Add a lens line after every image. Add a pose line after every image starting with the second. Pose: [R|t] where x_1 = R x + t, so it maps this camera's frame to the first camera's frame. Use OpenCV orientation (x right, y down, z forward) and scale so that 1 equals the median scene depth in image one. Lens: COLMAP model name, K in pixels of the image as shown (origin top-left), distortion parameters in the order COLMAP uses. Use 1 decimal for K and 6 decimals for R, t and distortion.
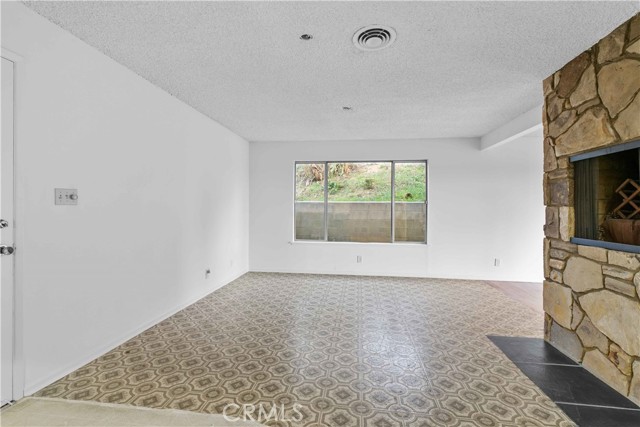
lens RADIAL K [[297.4, 0, 328.4], [0, 297.4, 210.1], [0, 0, 1]] dist [0.007634, -0.001921]
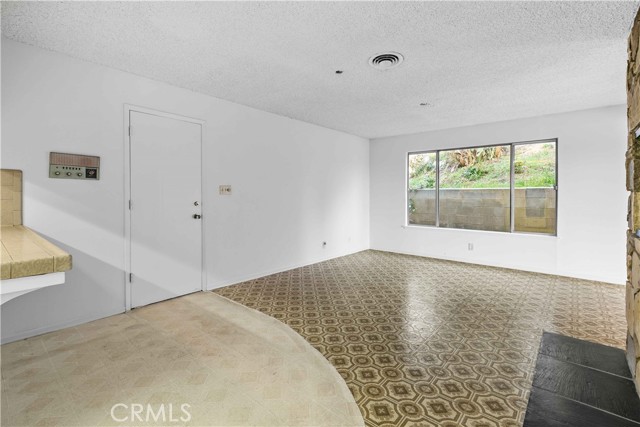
lens RADIAL K [[297.4, 0, 334.3], [0, 297.4, 193.3], [0, 0, 1]] dist [0.007634, -0.001921]
pose [[0.846897, -0.005926, -0.531724, 0.241352], [-0.000912, 0.999920, -0.012596, 0.000441], [0.531756, 0.011152, 0.846824, -0.074676]]
